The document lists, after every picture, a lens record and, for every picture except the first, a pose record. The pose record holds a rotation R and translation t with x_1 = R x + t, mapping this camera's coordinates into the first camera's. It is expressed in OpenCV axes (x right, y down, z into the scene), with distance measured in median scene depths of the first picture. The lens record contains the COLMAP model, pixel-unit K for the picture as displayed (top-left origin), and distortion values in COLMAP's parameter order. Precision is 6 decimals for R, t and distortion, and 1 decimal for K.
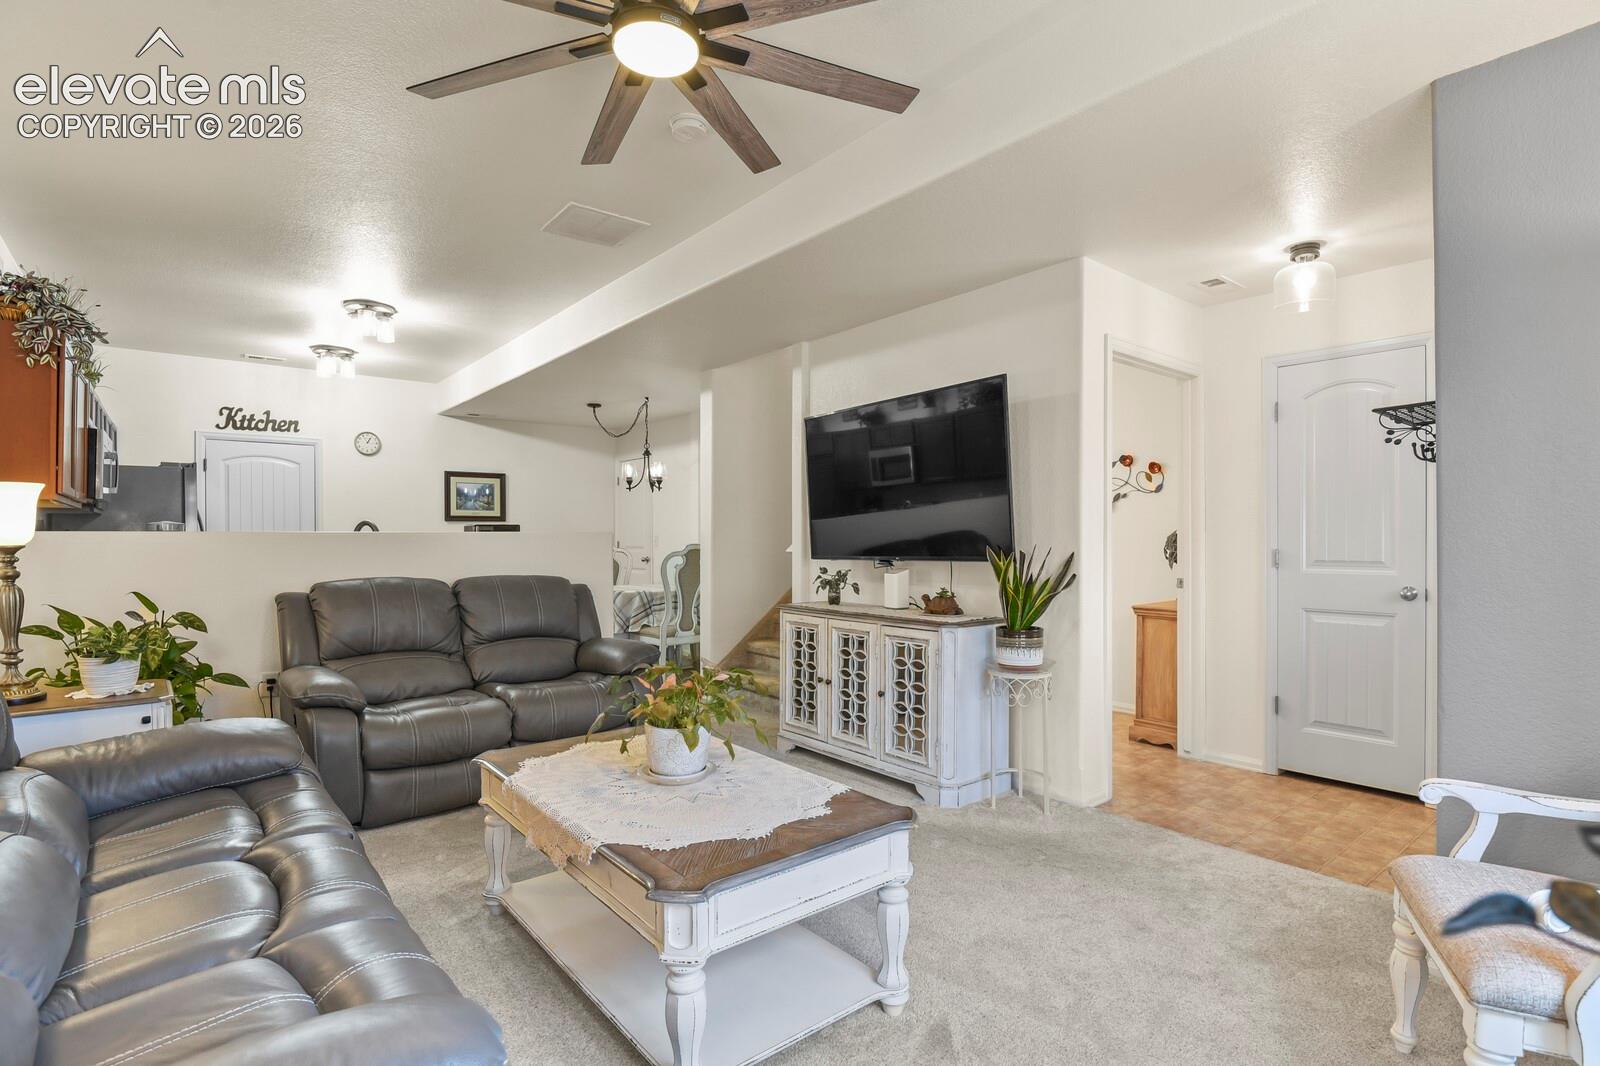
lens RADIAL K [[790.6, 0, 842.6], [0, 790.6, 540.0], [0, 0, 1]] dist [-0.014791, -0.002092]
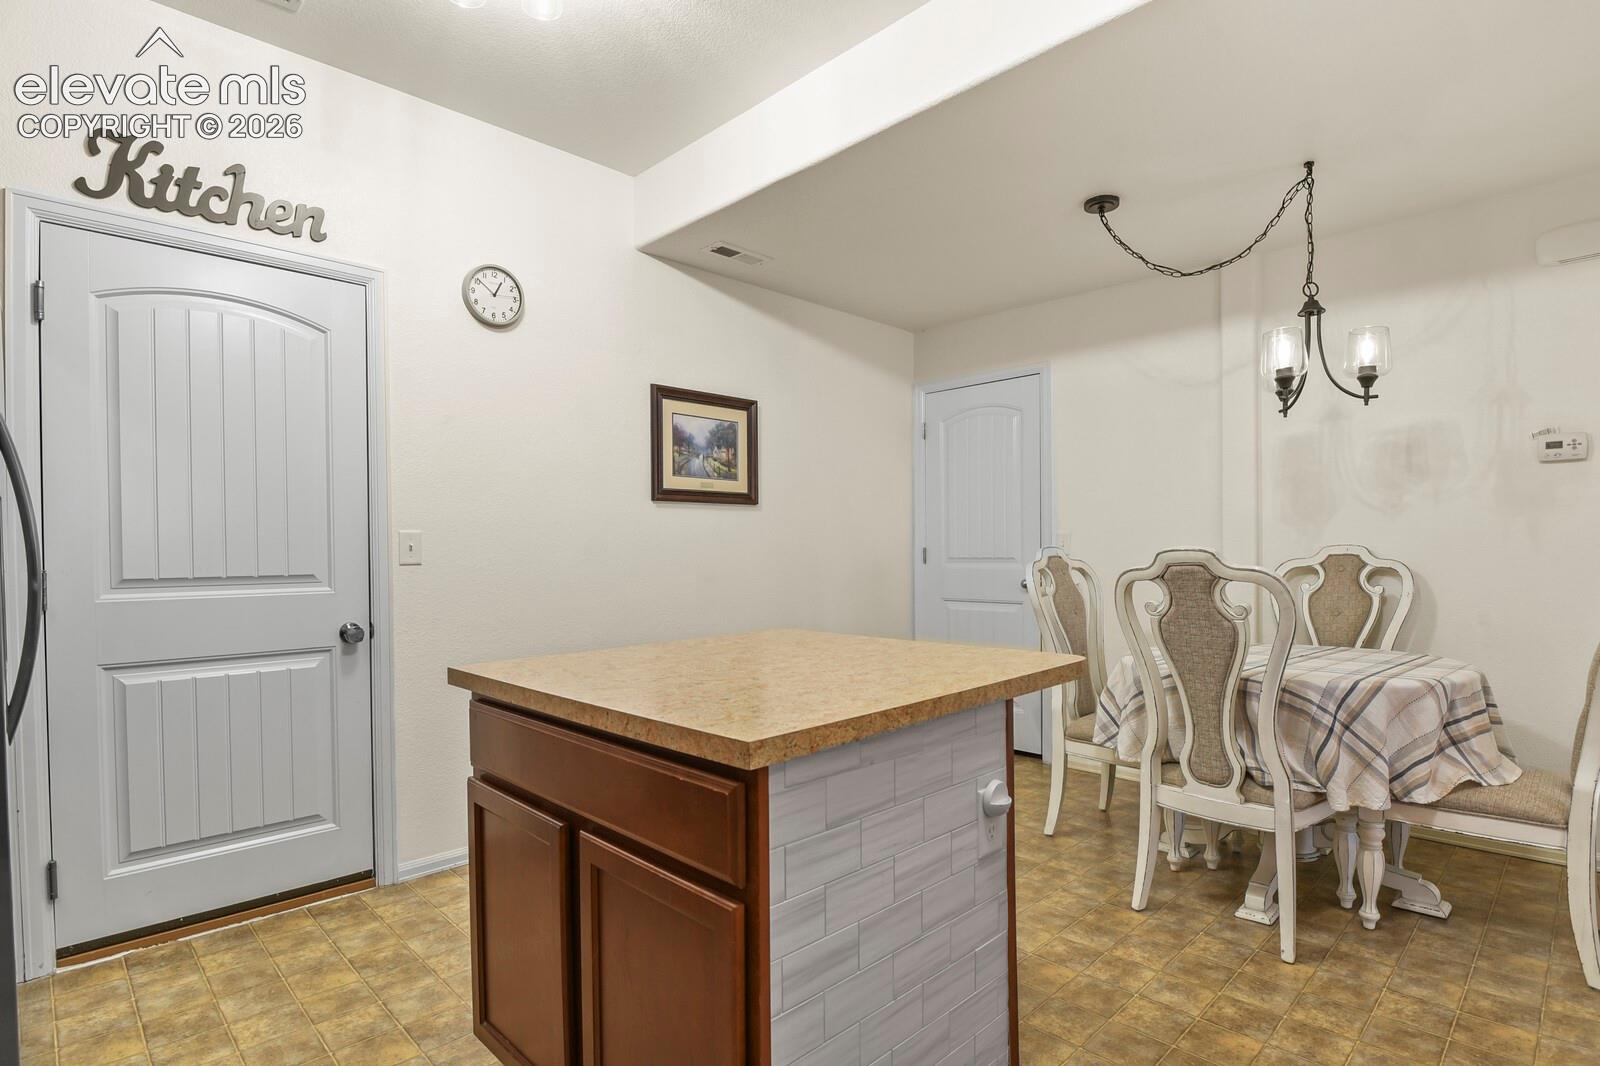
lens RADIAL K [[790.6, 0, 818.5], [0, 790.6, 558.9], [0, 0, 1]] dist [-0.014791, -0.002092]
pose [[0.995495, -0.009877, 0.094298, -0.513831], [0.009319, 0.999936, 0.006361, 0.006141], [-0.094355, -0.005453, 0.995524, 0.635043]]
